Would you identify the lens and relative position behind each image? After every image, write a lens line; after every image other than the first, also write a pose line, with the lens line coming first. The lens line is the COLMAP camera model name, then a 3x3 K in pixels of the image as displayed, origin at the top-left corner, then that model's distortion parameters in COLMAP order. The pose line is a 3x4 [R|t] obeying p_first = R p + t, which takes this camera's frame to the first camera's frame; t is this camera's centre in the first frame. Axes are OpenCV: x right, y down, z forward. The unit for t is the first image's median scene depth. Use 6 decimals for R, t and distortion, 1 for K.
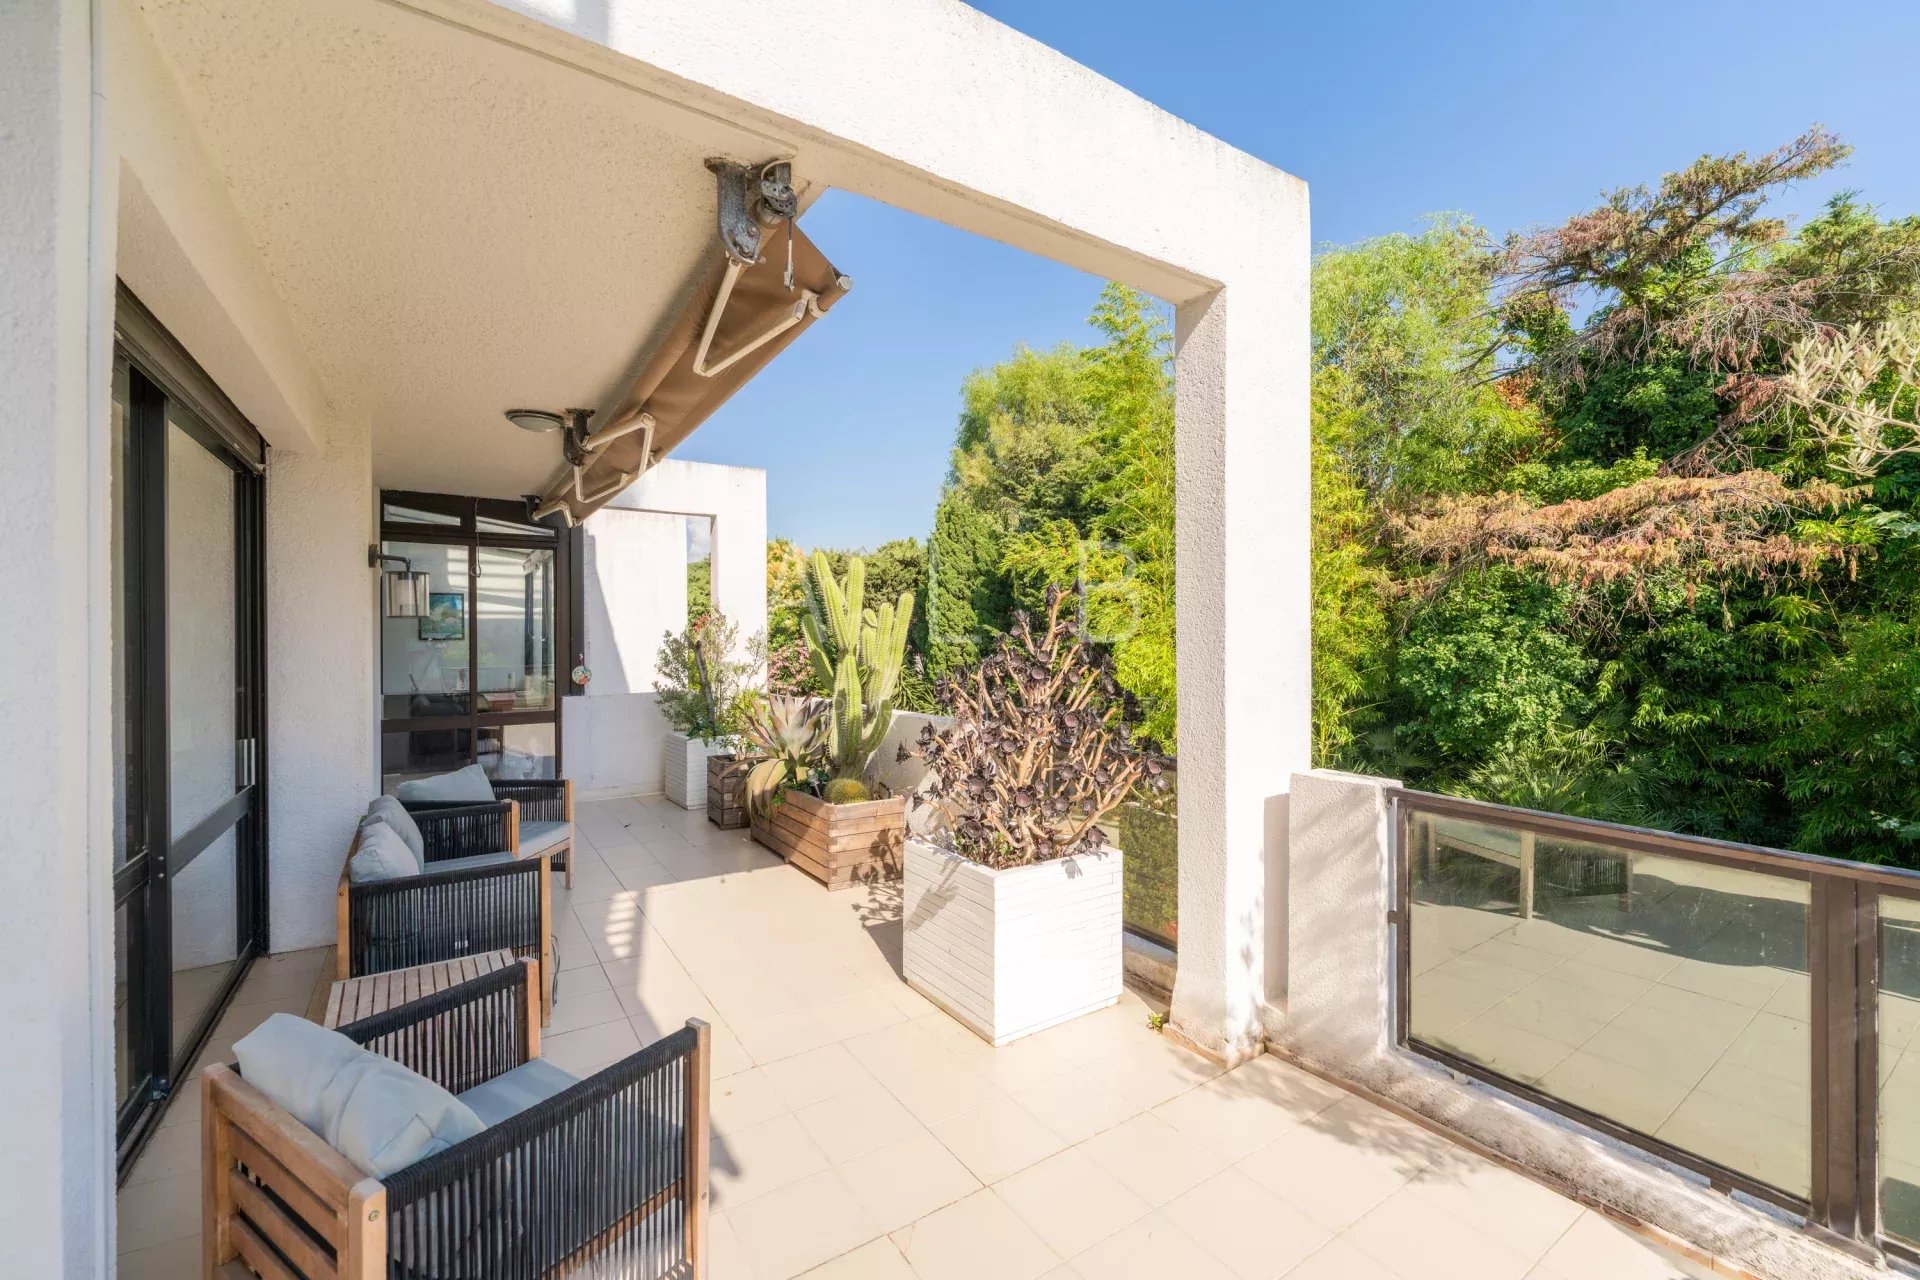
lens RADIAL K [[777.3, 0, 960.0], [0, 777.3, 640.0], [0, 0, 1]] dist [-0.000834, -0.000083]
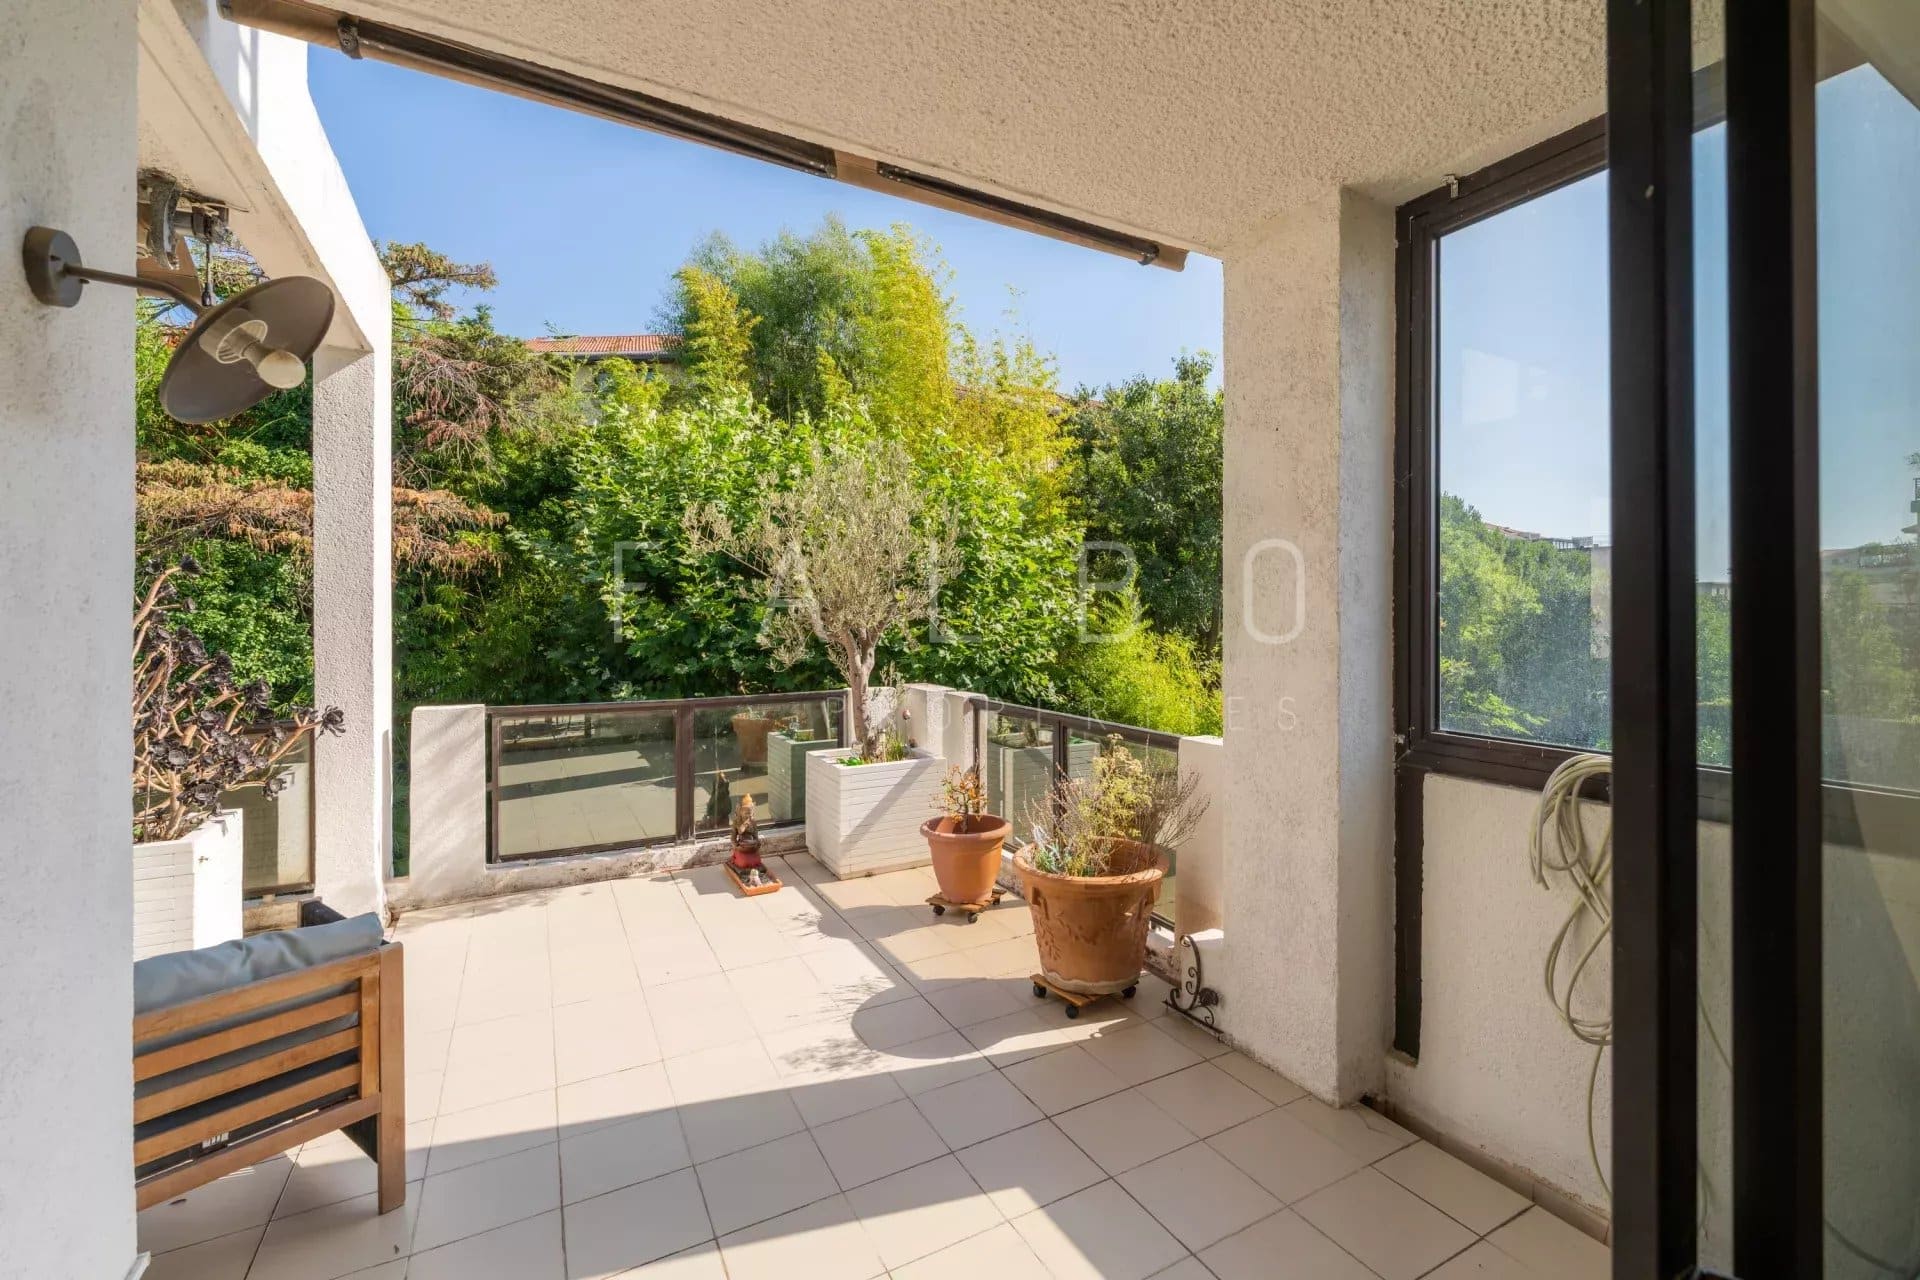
lens RADIAL K [[811.5, 0, 987.4], [0, 811.5, 605.9], [0, 0, 1]] dist [0.001495, 0.000321]
pose [[0.085248, 0.015939, 0.996232, -0.269116], [-0.001249, 0.999873, -0.015891, 0.000807], [-0.996359, 0.000111, 0.085257, -0.048827]]
